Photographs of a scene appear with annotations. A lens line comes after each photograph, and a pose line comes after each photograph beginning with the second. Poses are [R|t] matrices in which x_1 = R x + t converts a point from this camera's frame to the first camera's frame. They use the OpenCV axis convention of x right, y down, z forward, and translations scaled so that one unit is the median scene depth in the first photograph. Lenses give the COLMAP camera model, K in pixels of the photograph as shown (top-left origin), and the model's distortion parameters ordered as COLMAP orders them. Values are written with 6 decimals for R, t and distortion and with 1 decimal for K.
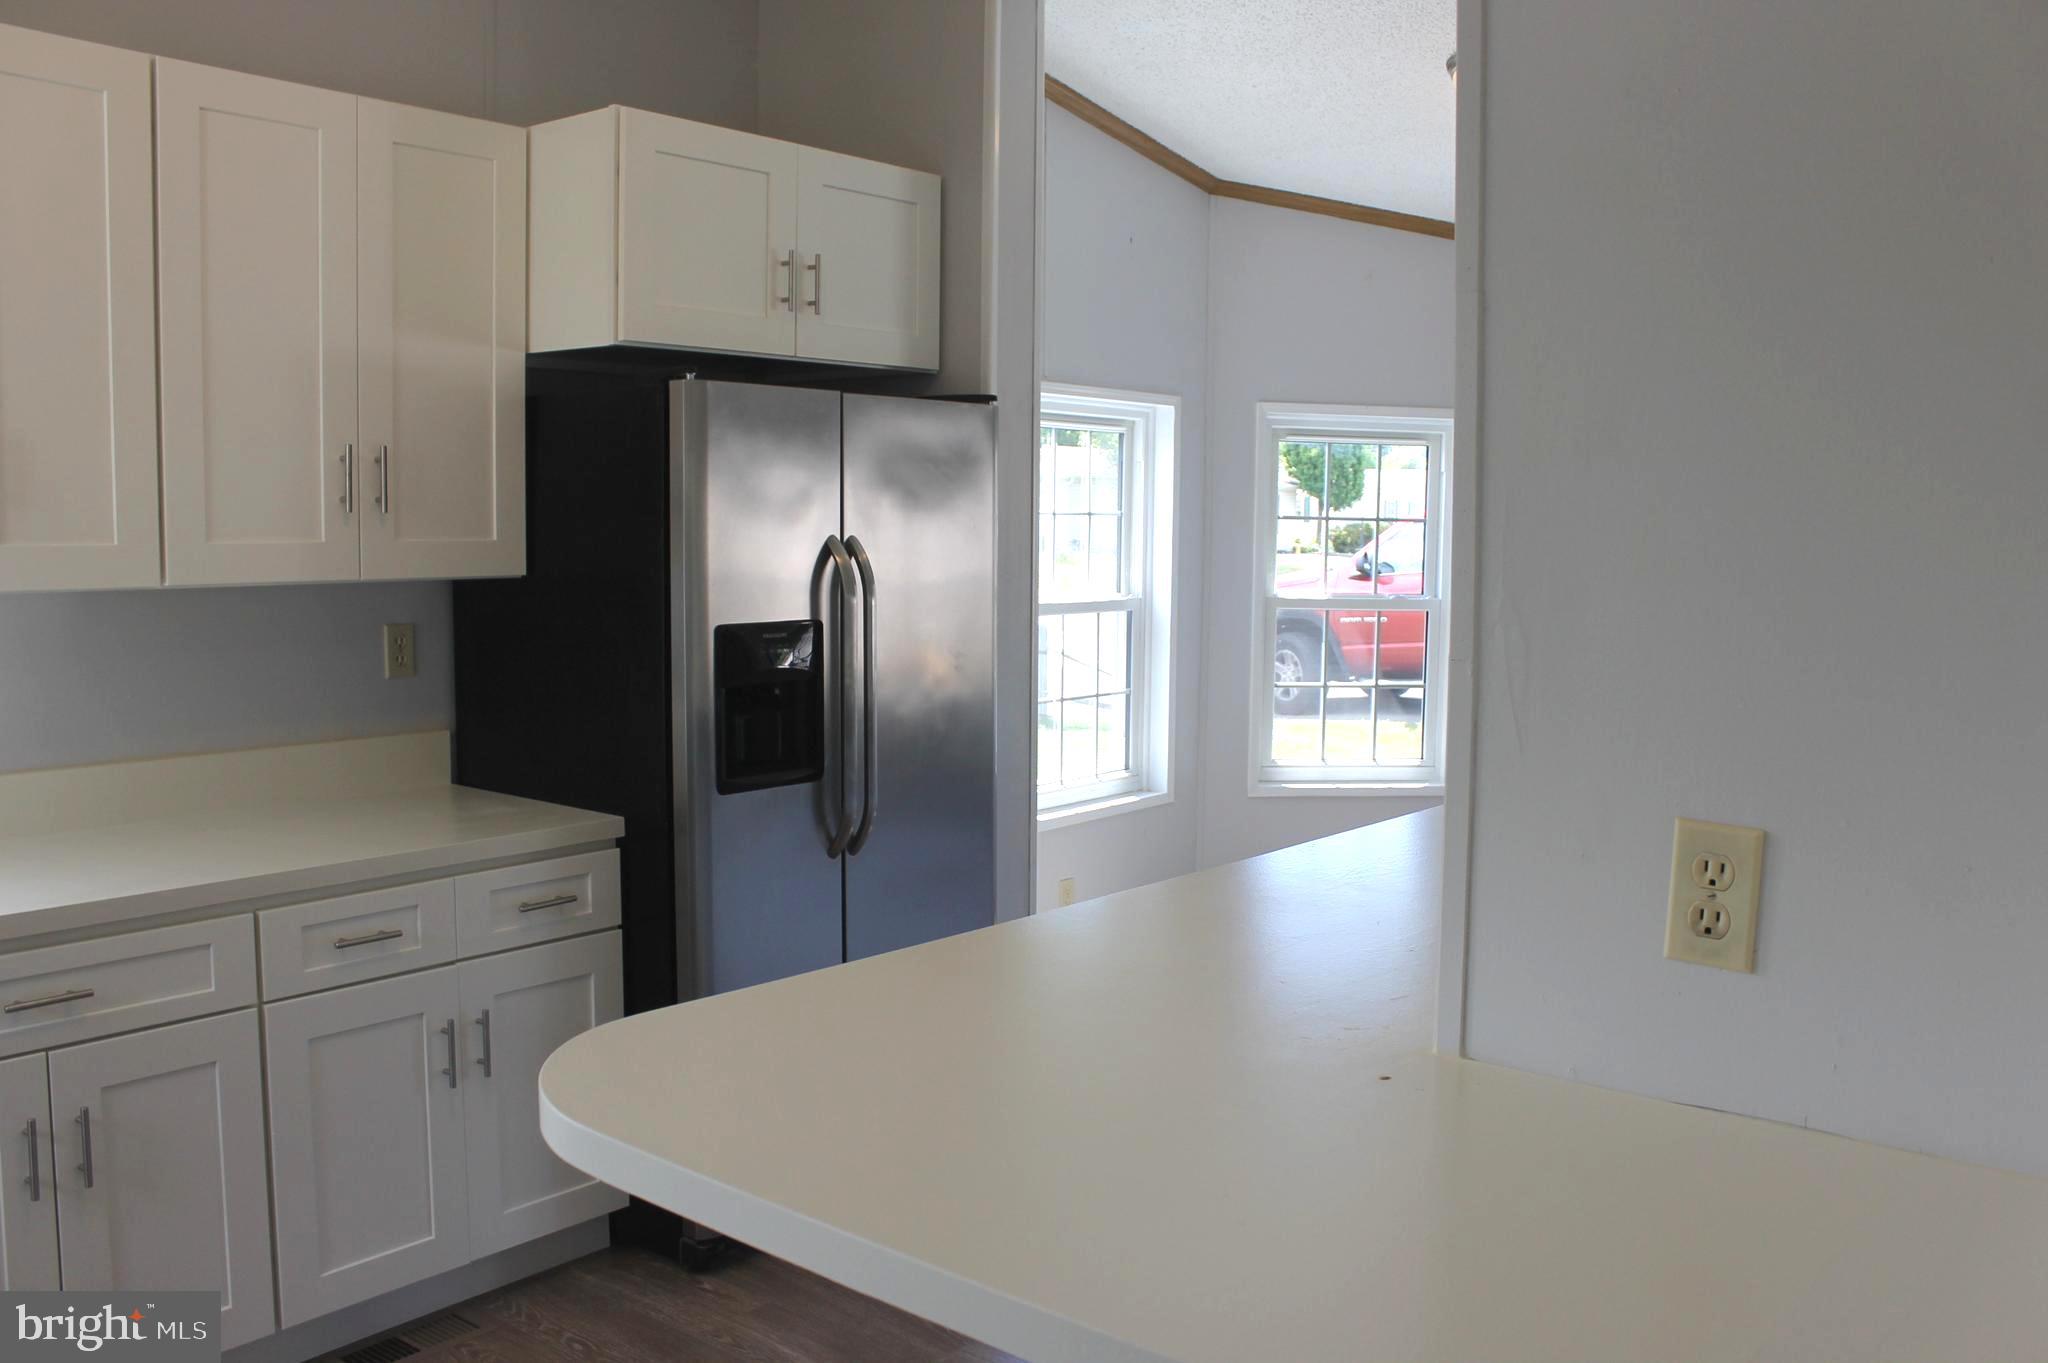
lens RADIAL K [[1730.9, 0, 1010.9], [0, 1730.9, 678.2], [0, 0, 1]] dist [-0.161786, 0.139885]
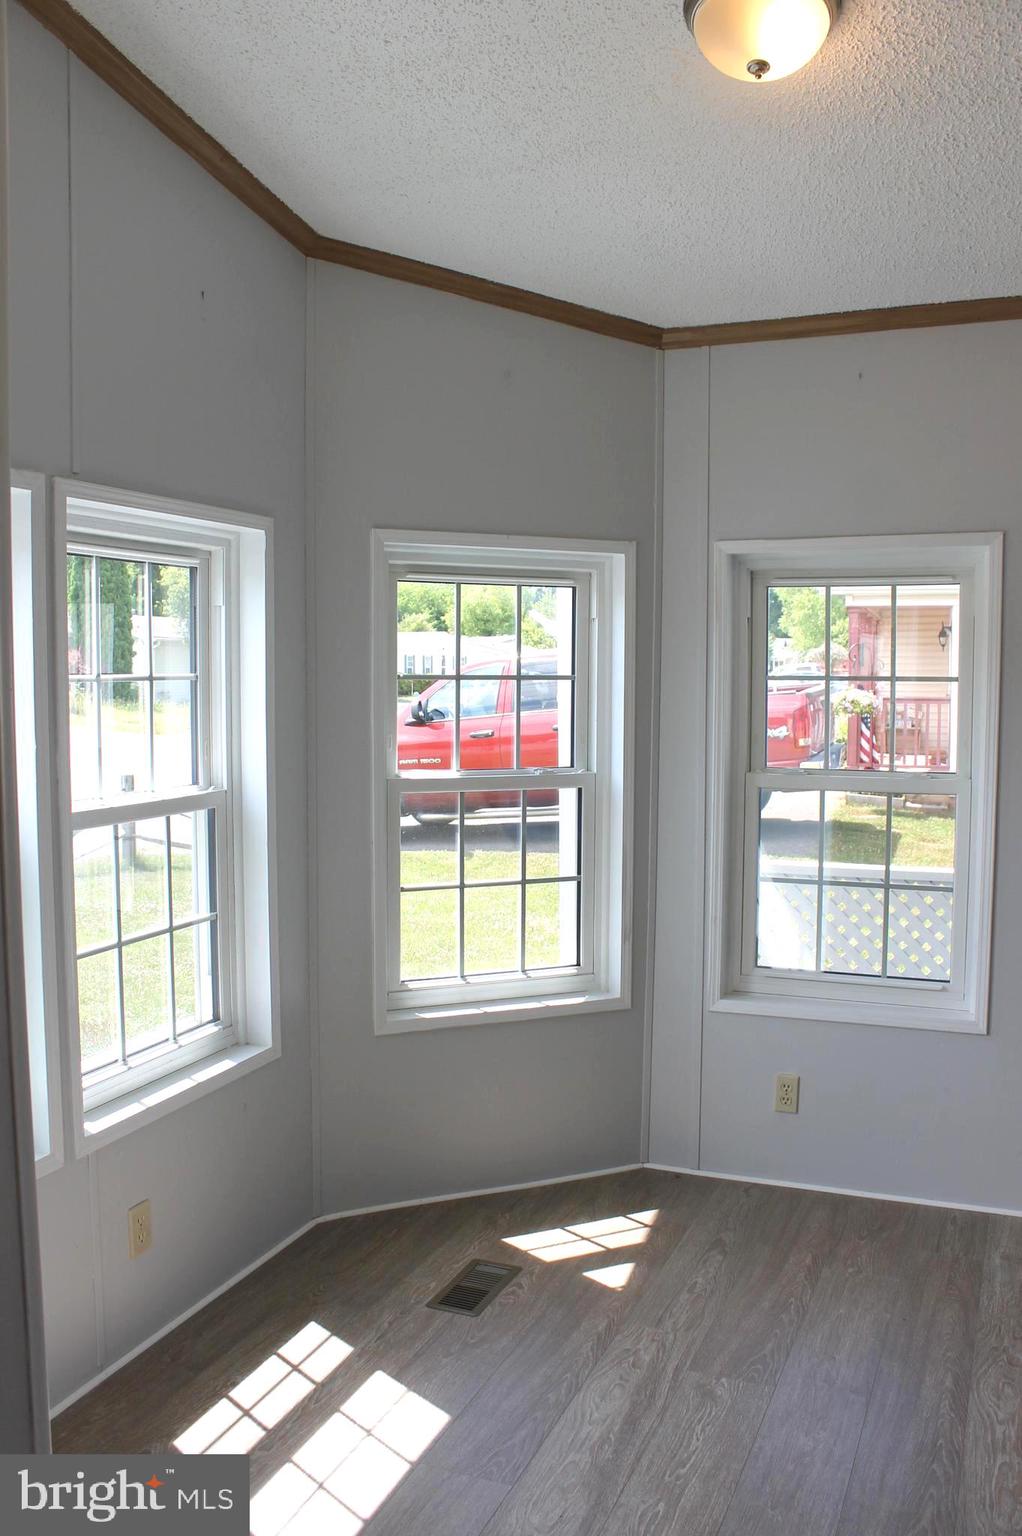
lens RADIAL K [[1298.2, 0, 504.2], [0, 1298.2, 767.5], [0, 0, 1]] dist [-0.161786, 0.139885]
pose [[0.958404, -0.032016, 0.283614, 0.033227], [0.037463, 0.999203, -0.013802, -0.044093], [-0.282946, 0.023853, 0.958839, 0.437762]]
